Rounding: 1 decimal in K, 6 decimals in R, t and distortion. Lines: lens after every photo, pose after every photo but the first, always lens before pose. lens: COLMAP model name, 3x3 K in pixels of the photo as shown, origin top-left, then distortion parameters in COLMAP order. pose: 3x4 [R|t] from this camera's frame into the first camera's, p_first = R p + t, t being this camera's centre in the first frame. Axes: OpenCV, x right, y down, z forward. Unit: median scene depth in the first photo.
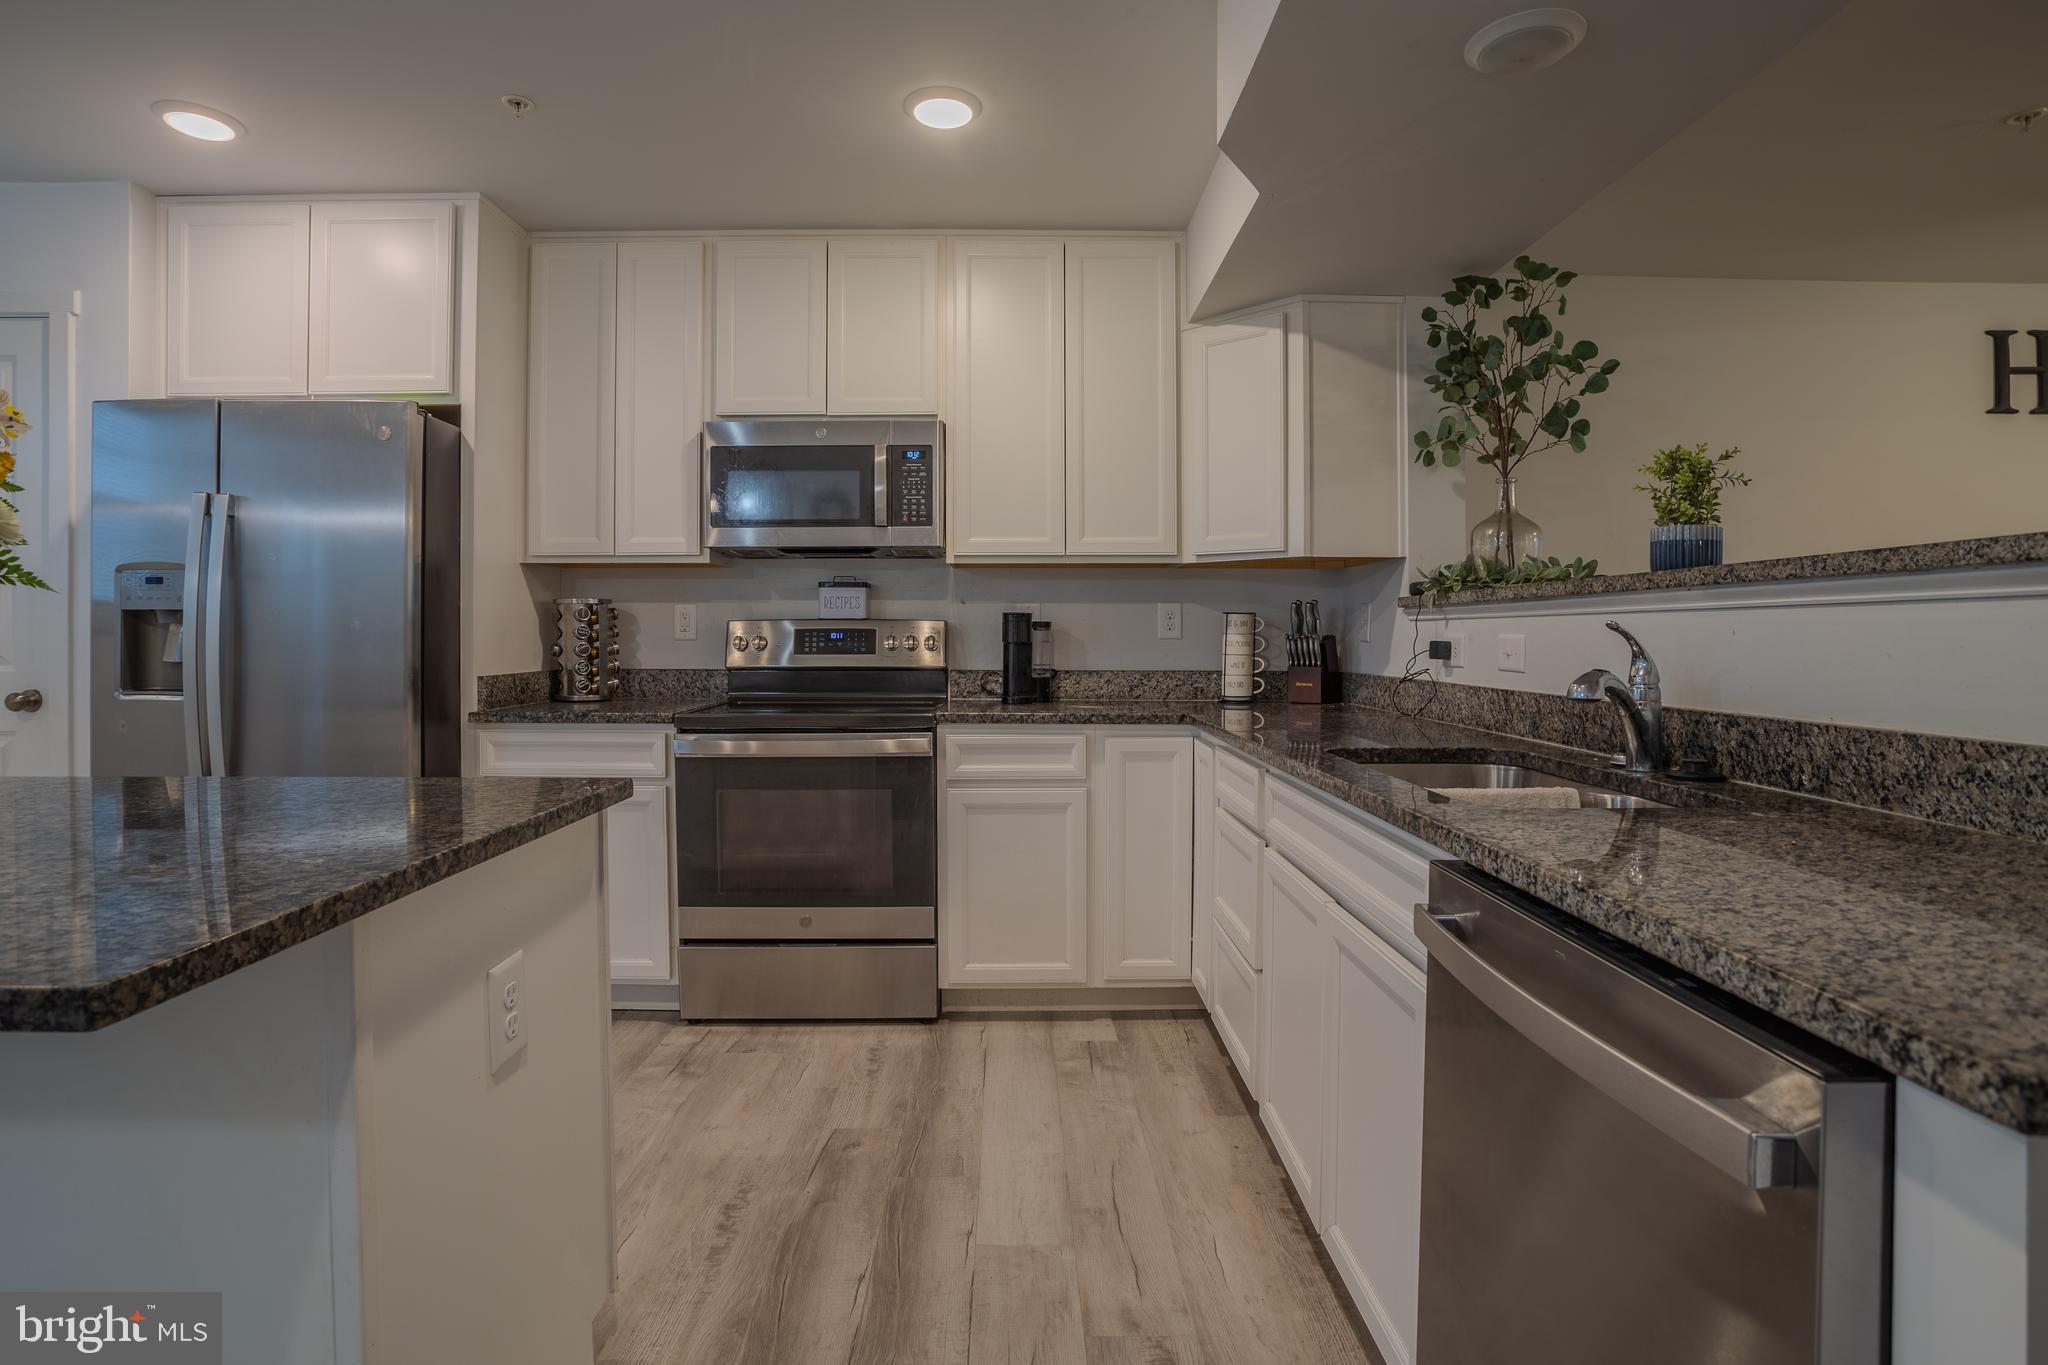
lens RADIAL K [[1016.2, 0, 1006.5], [0, 1016.2, 636.5], [0, 0, 1]] dist [-0.083805, 0.038251]
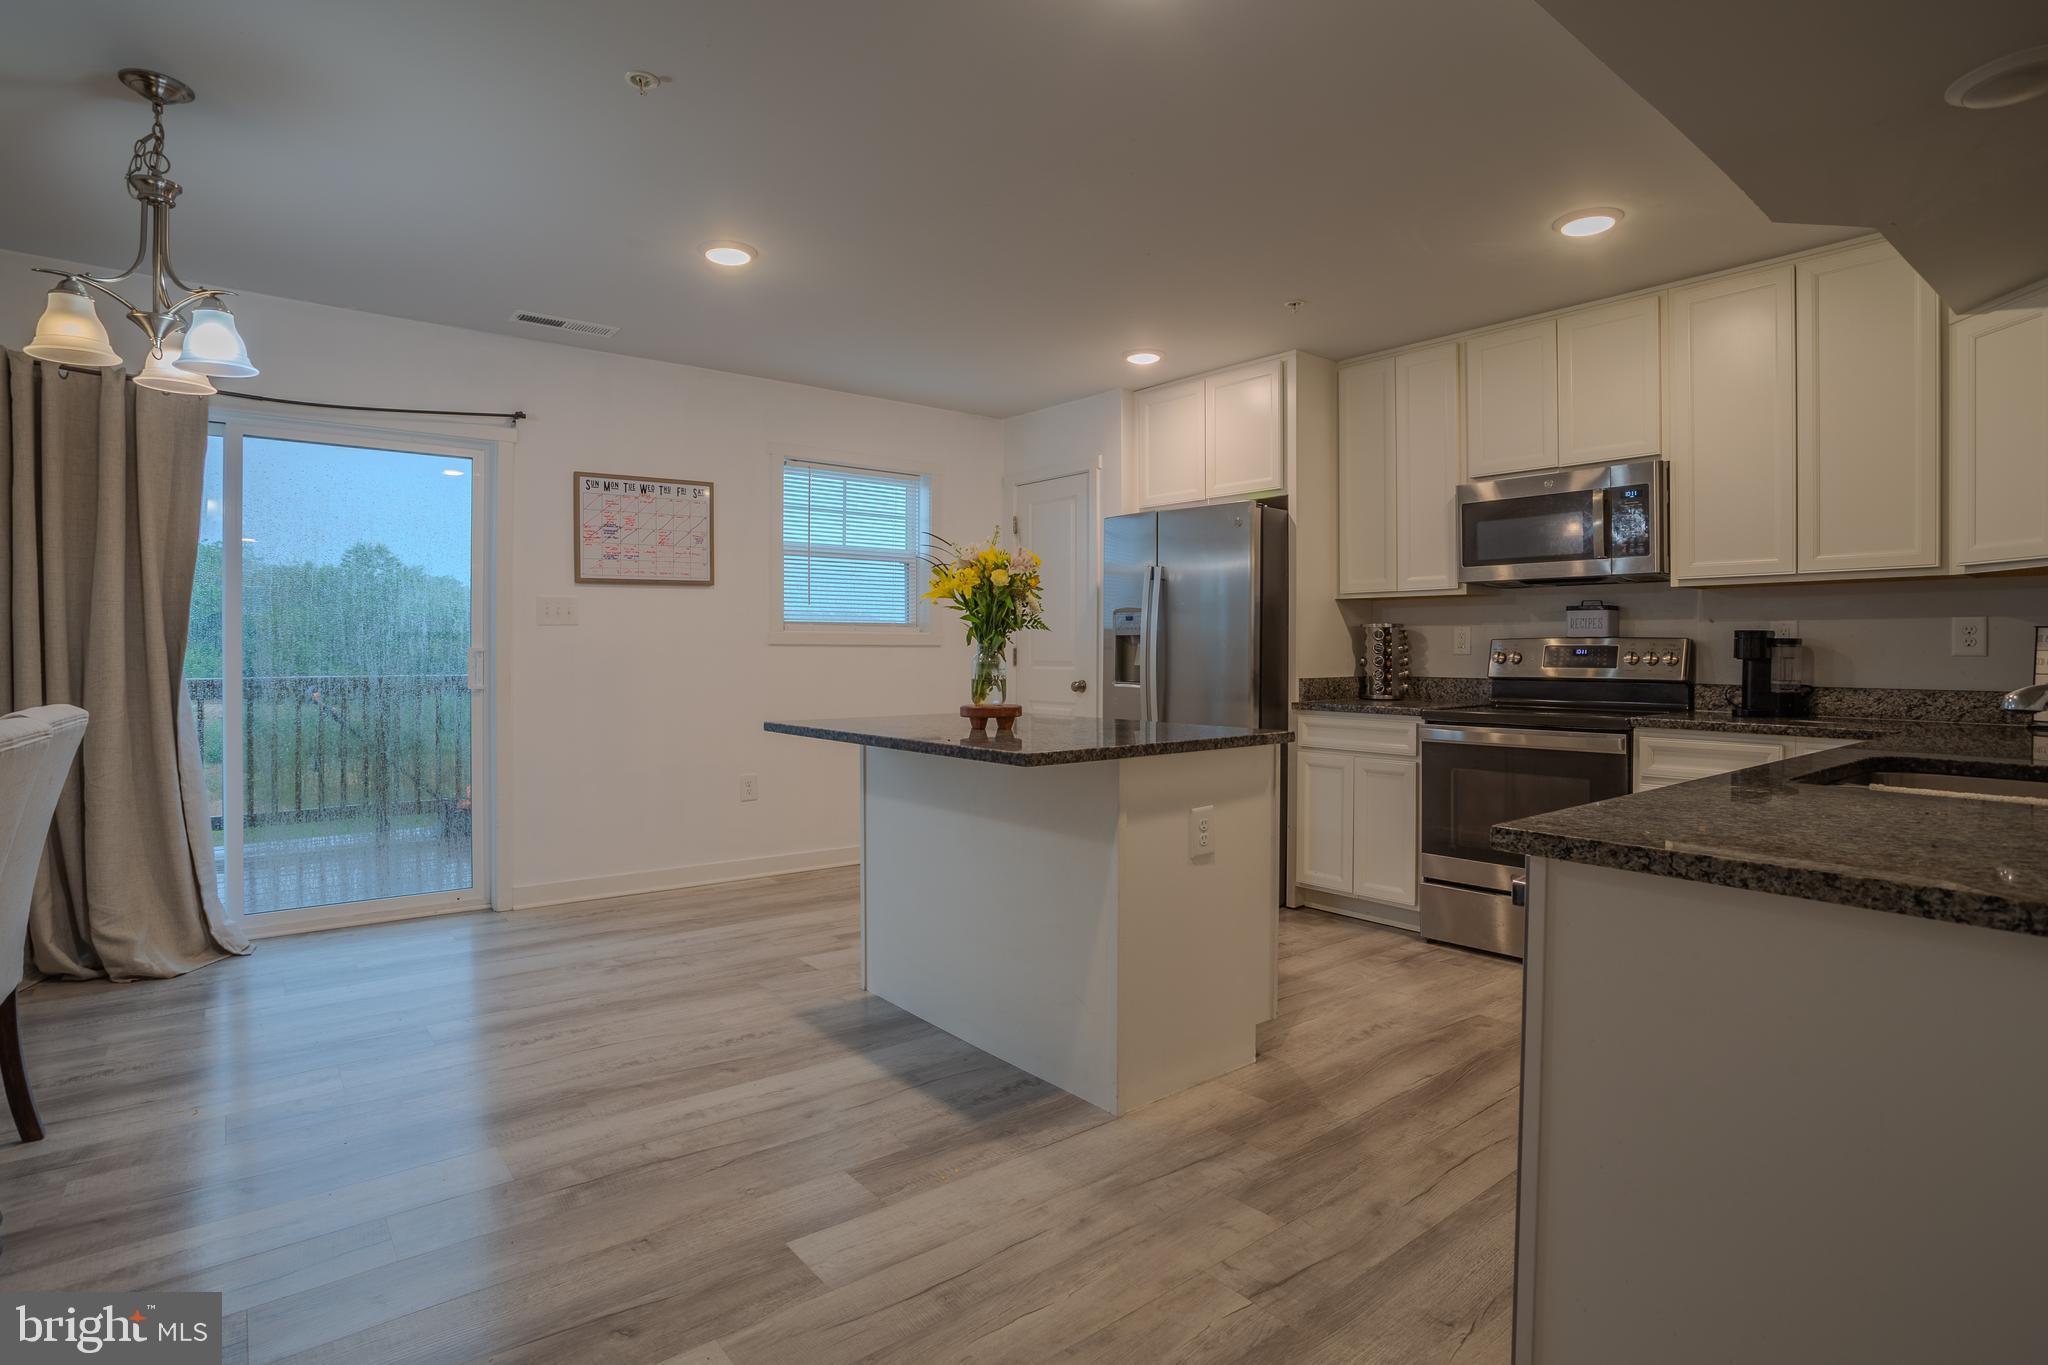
lens RADIAL K [[1019.6, 0, 1019.0], [0, 1019.6, 652.3], [0, 0, 1]] dist [-0.079235, 0.039916]
pose [[0.623817, 0.002532, -0.781567, 0.374131], [-0.002432, 0.999996, 0.001298, 0.000156], [0.781567, 0.001092, 0.623820, -0.254917]]
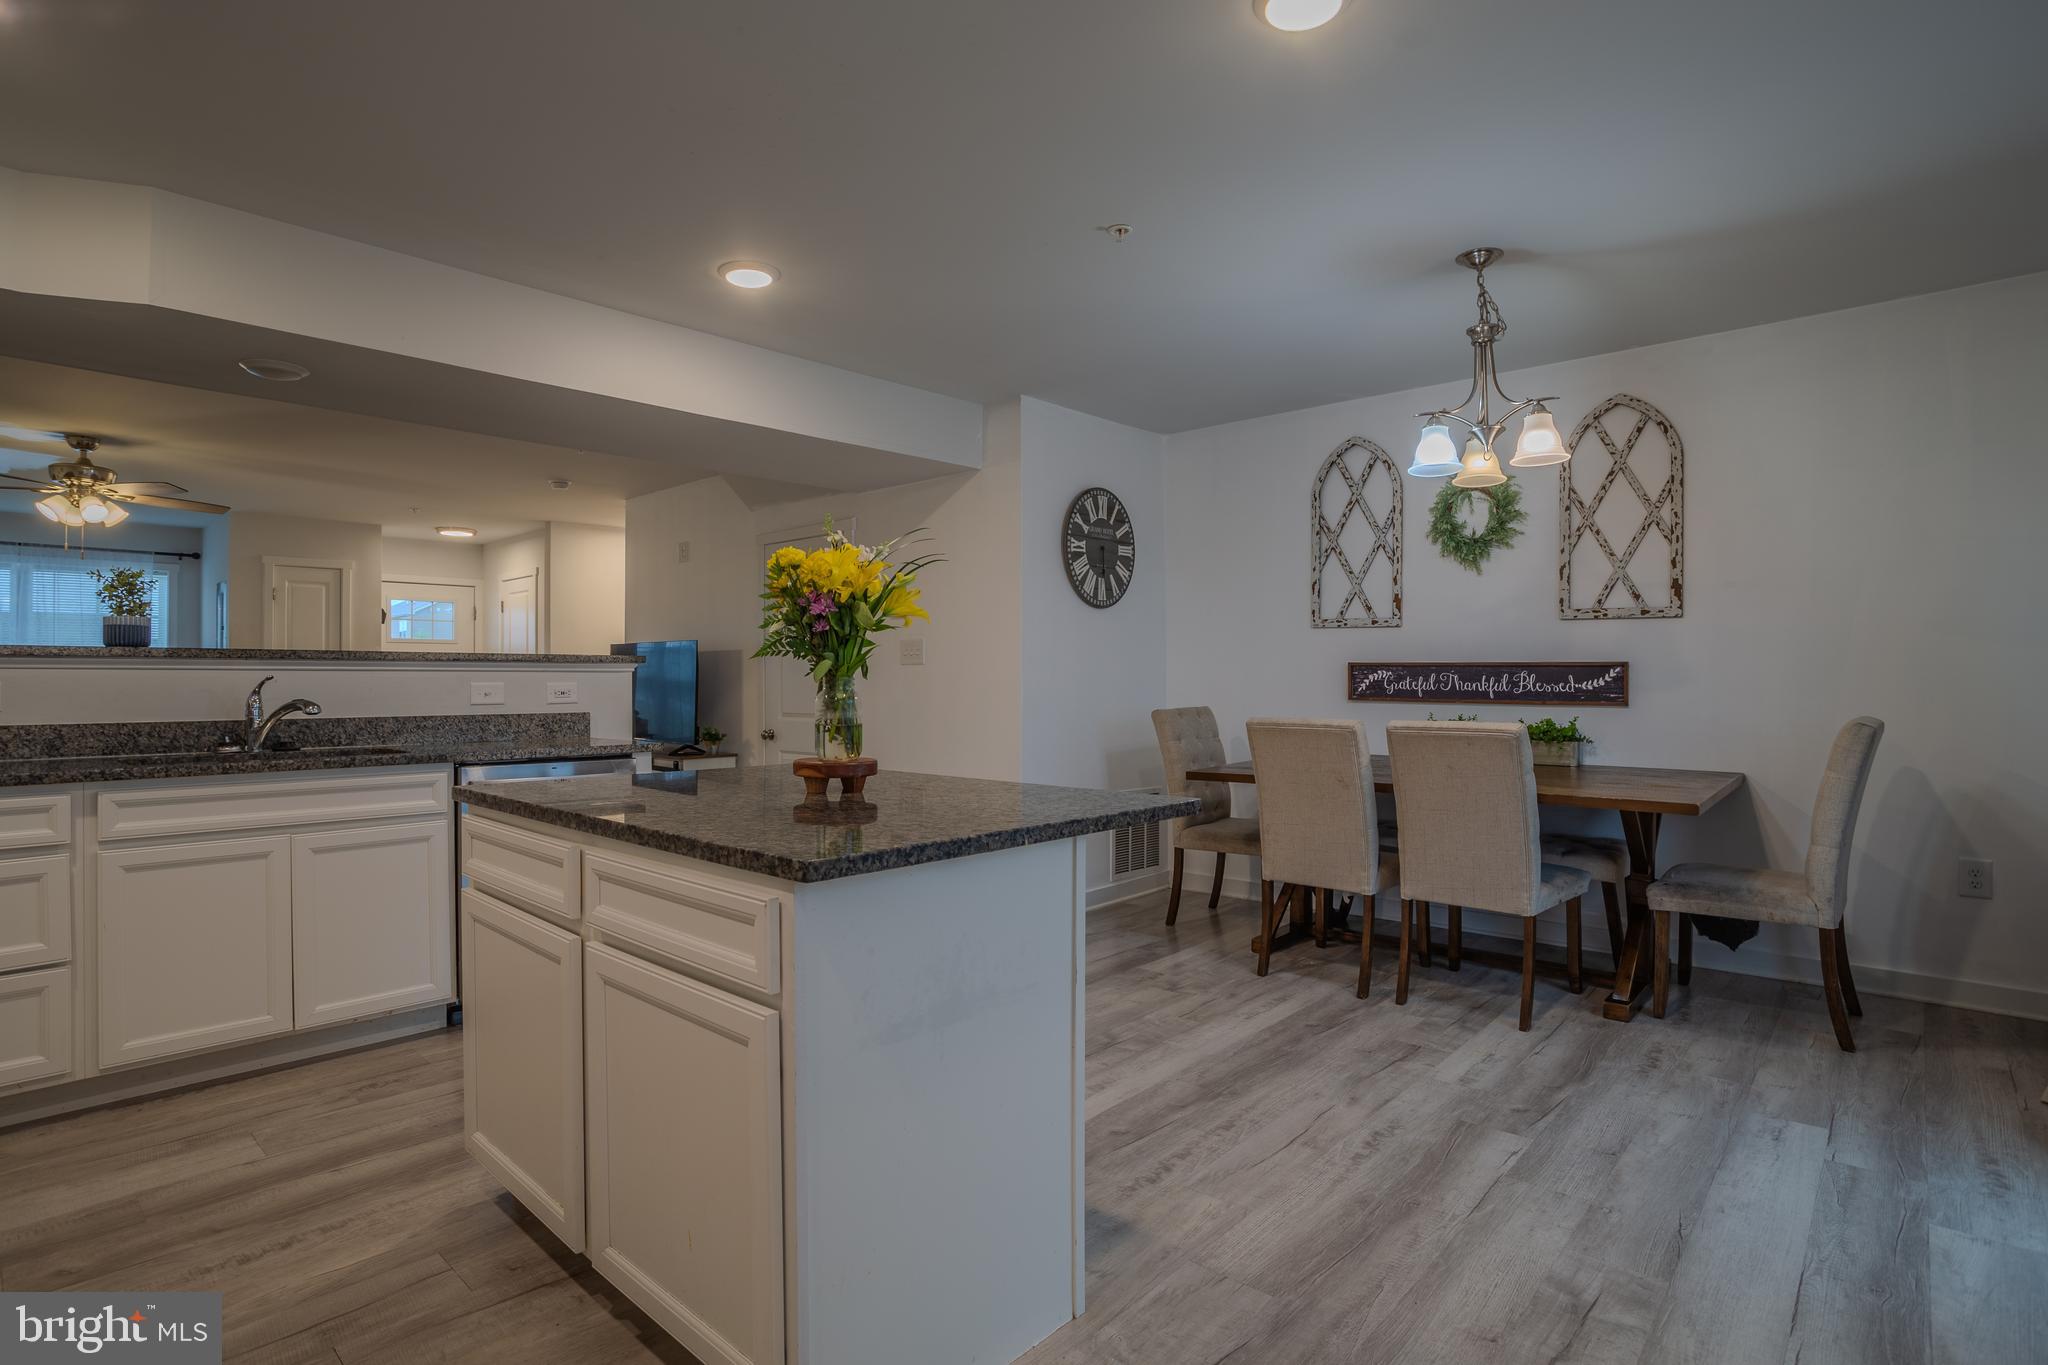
lens RADIAL K [[1021.4, 0, 1009.0], [0, 1021.4, 676.0], [0, 0, 1]] dist [-0.083705, 0.039473]
pose [[-0.730766, 0.003259, 0.682620, -0.981487], [0.000620, 0.999991, -0.004110, -0.003300], [-0.682628, -0.002580, -0.730762, 0.770950]]
